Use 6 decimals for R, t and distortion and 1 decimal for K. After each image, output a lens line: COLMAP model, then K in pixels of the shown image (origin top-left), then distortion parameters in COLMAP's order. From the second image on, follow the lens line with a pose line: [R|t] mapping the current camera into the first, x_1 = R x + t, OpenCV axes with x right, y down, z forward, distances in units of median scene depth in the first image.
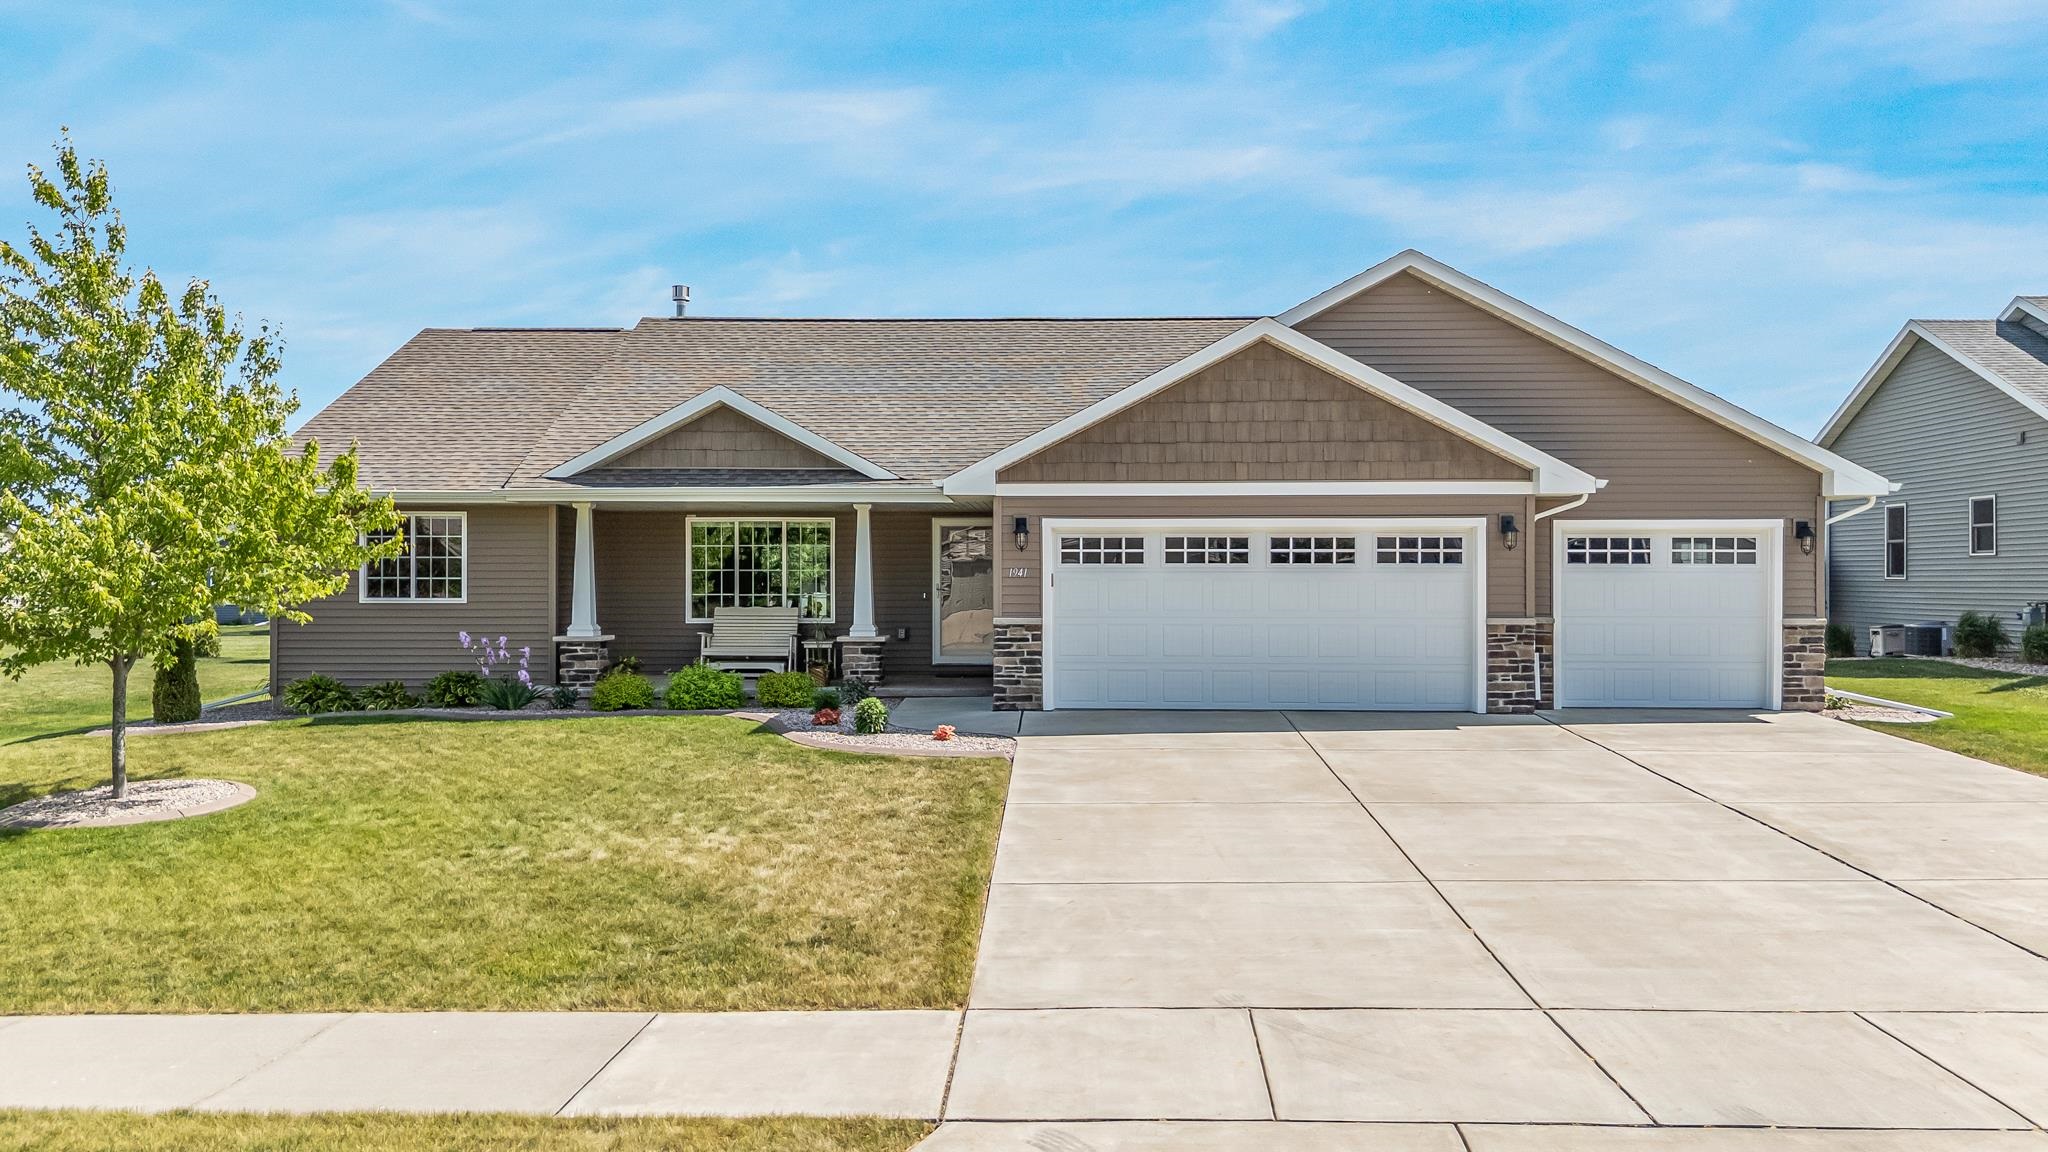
lens RADIAL K [[1521.6, 0, 1017.7], [0, 1521.6, 568.8], [0, 0, 1]] dist [0.064667, -0.053030]
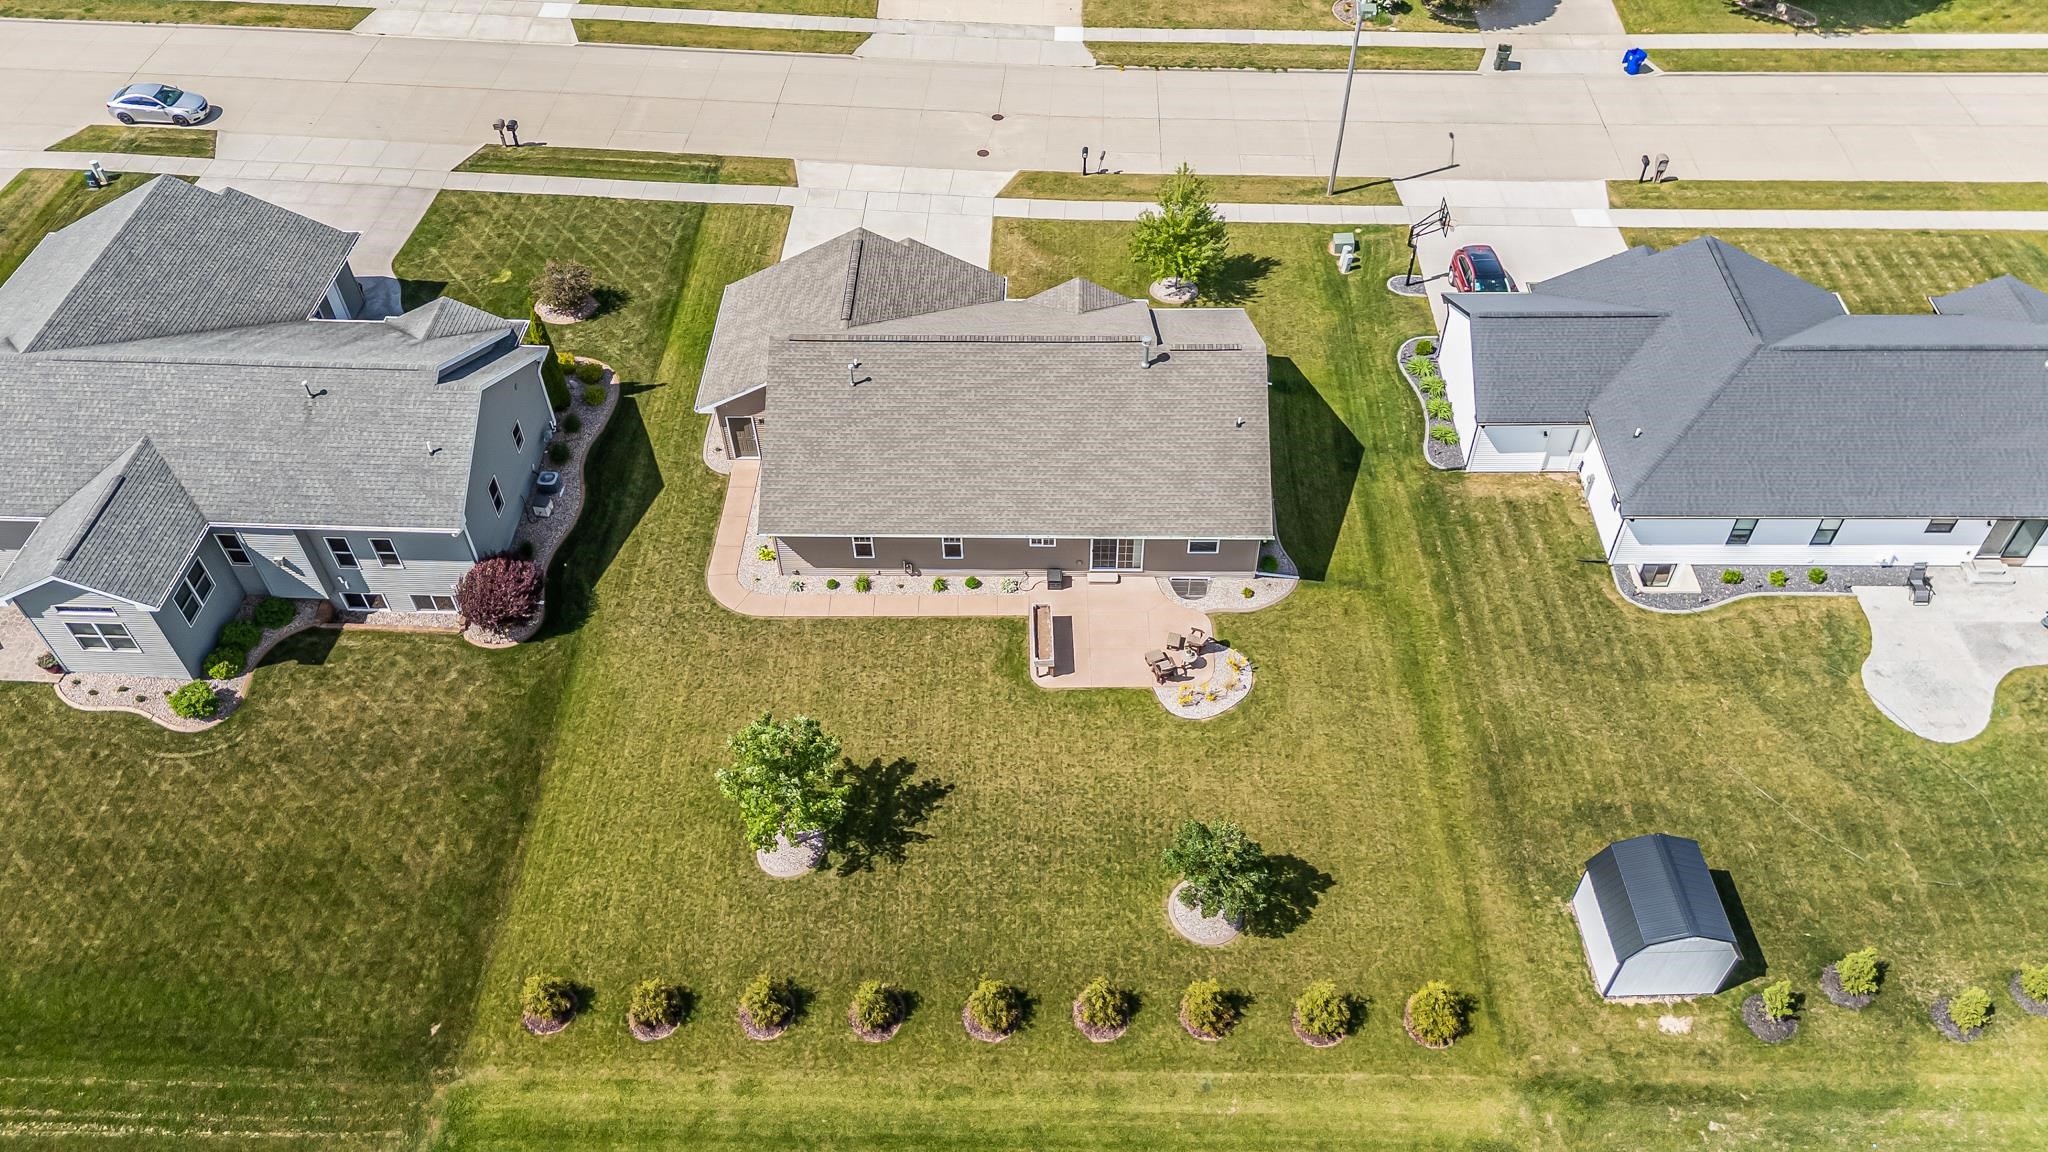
lens RADIAL K [[1509.3, 0, 1024.0], [0, 1509.3, 576.0], [0, 0, 1]] dist [0.075373, -0.069976]
pose [[-0.999970, 0.007486, -0.002101, -0.078244], [0.003640, 0.689477, 0.724298, -2.048786], [0.006870, 0.724269, -0.689484, 3.780070]]
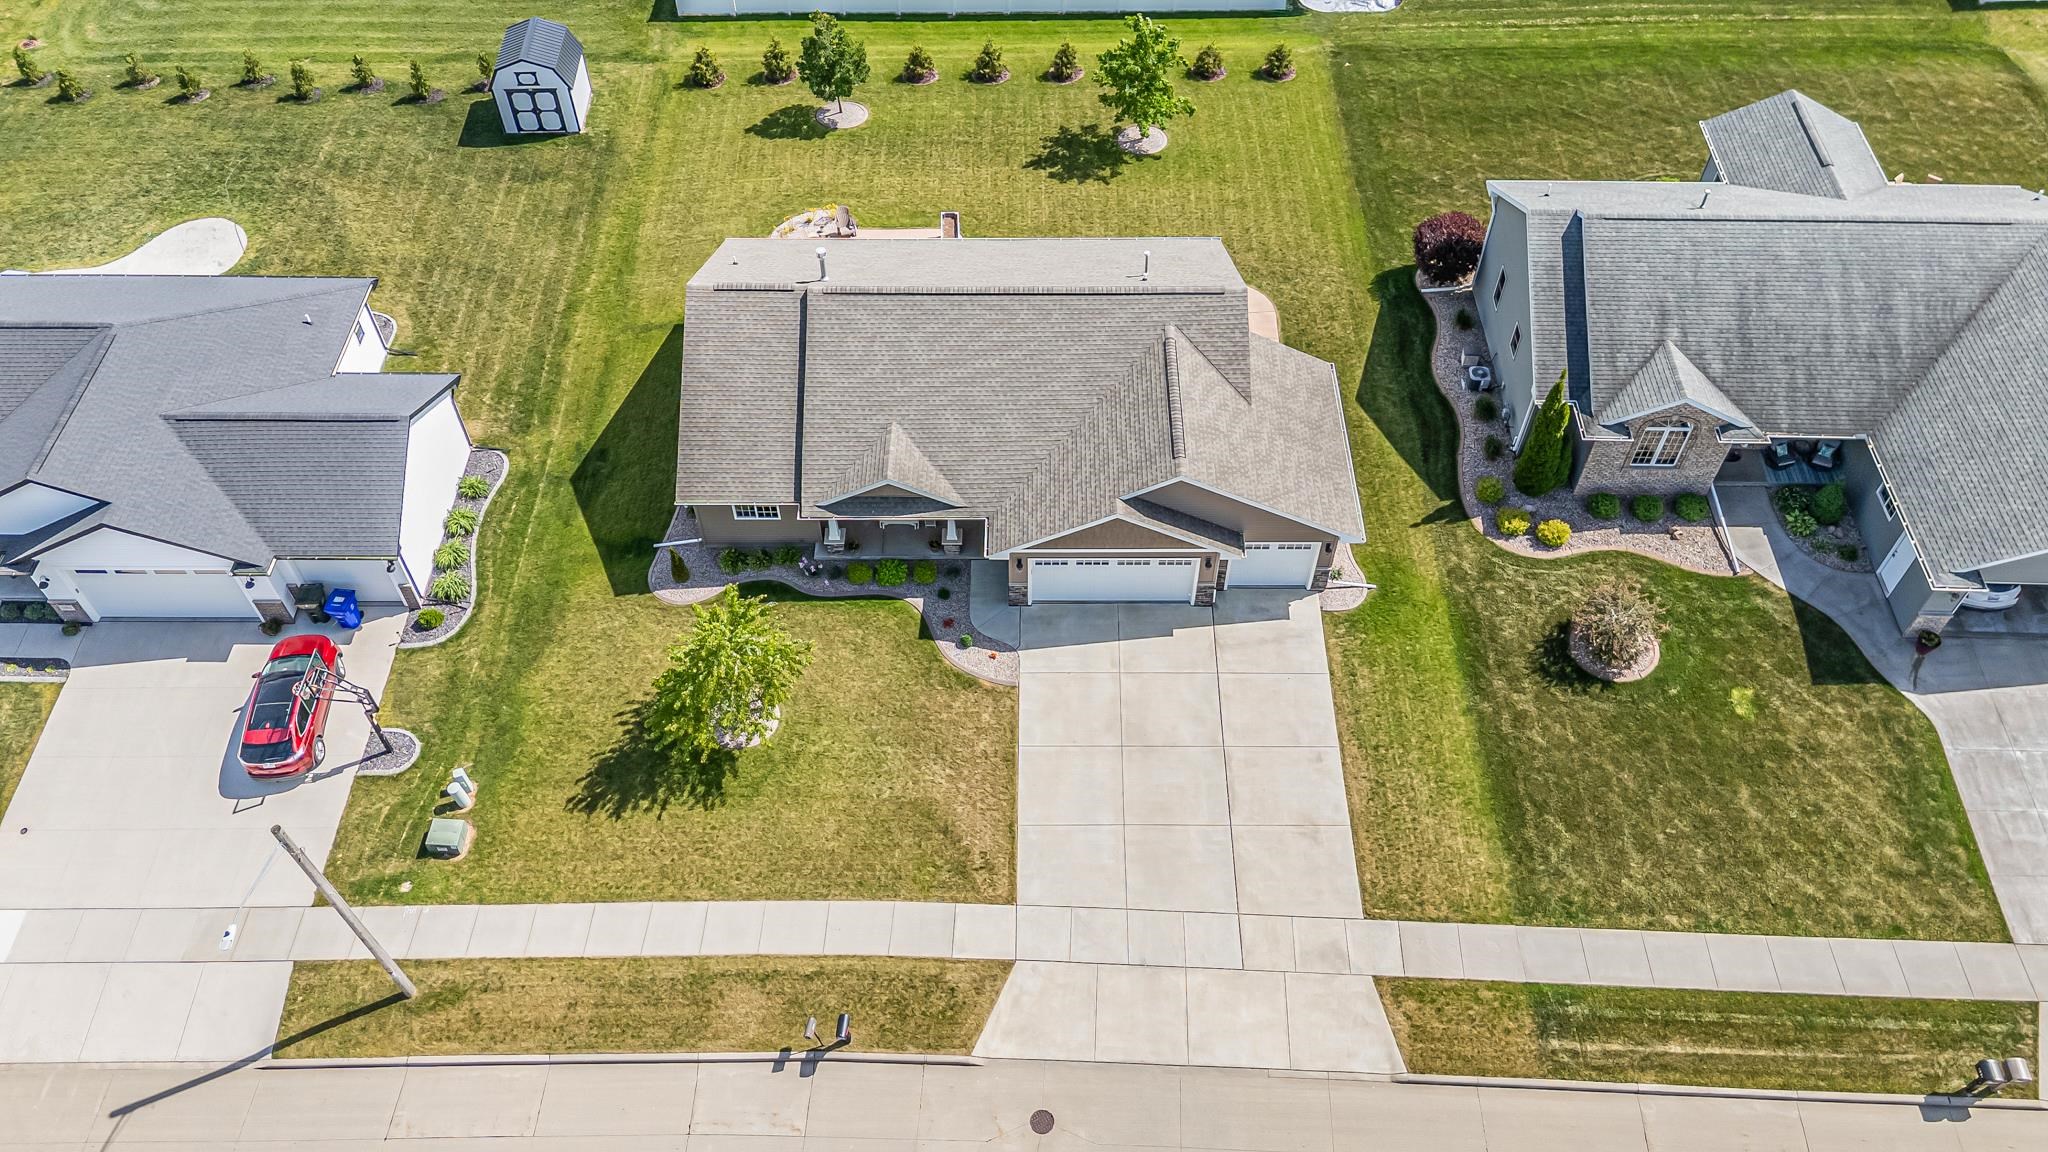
lens RADIAL K [[1539.0, 0, 1020.9], [0, 1539.0, 565.7], [0, 0, 1]] dist [0.080134, -0.077414]
pose [[0.999648, -0.026042, 0.005033, -0.005859], [0.012786, 0.639365, 0.768797, -1.975706], [-0.023239, -0.768462, 0.639473, -0.650183]]
